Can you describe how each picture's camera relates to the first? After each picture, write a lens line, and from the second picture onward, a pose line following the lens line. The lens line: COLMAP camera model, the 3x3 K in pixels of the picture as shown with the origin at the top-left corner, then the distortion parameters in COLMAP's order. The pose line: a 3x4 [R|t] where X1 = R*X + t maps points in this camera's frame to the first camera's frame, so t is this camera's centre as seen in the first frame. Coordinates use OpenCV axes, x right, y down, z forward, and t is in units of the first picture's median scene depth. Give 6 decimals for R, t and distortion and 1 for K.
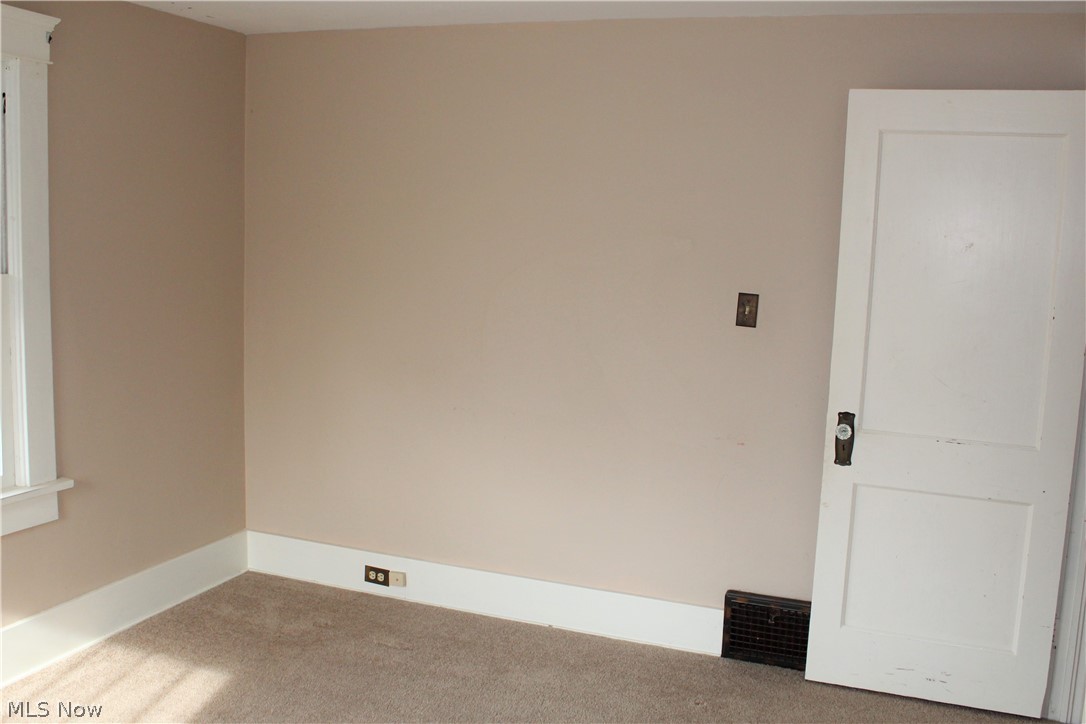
lens RADIAL K [[1018.1, 0, 543.0], [0, 1018.1, 362.0], [0, 0, 1]] dist [-0.145996, 0.006002]
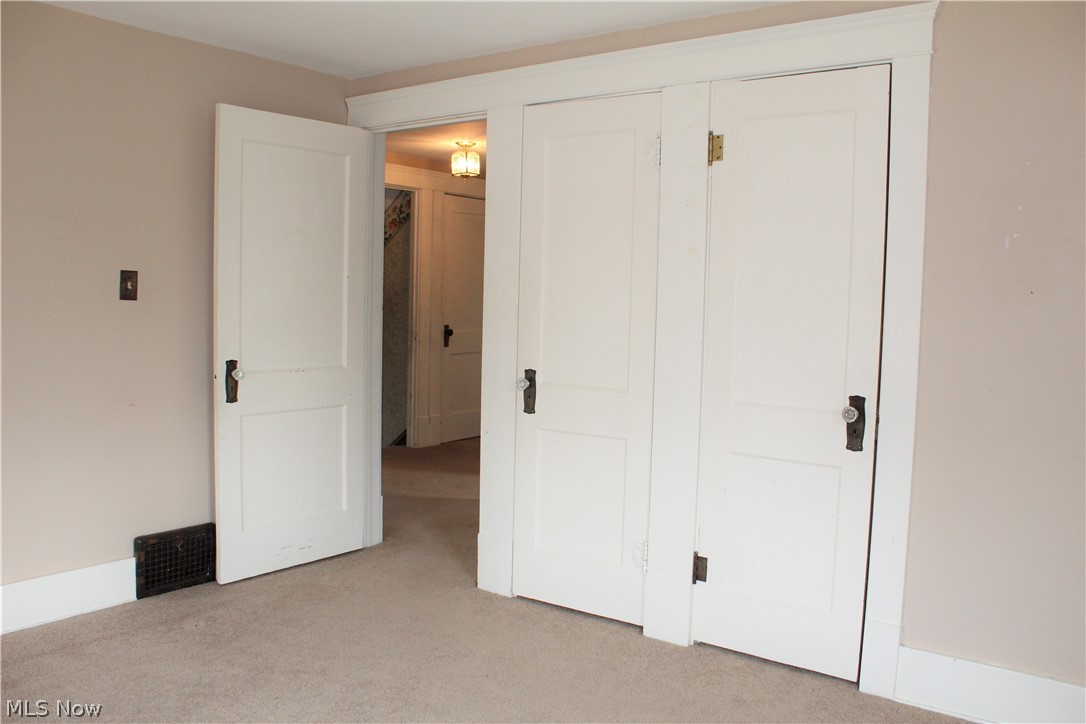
lens RADIAL K [[1018.1, 0, 543.0], [0, 1018.1, 362.0], [0, 0, 1]] dist [-0.145996, 0.006002]
pose [[0.246948, -0.107094, 0.963093, -0.758727], [0.098935, 0.991467, 0.084881, -0.014830], [-0.963965, 0.074323, 0.255437, 0.279922]]
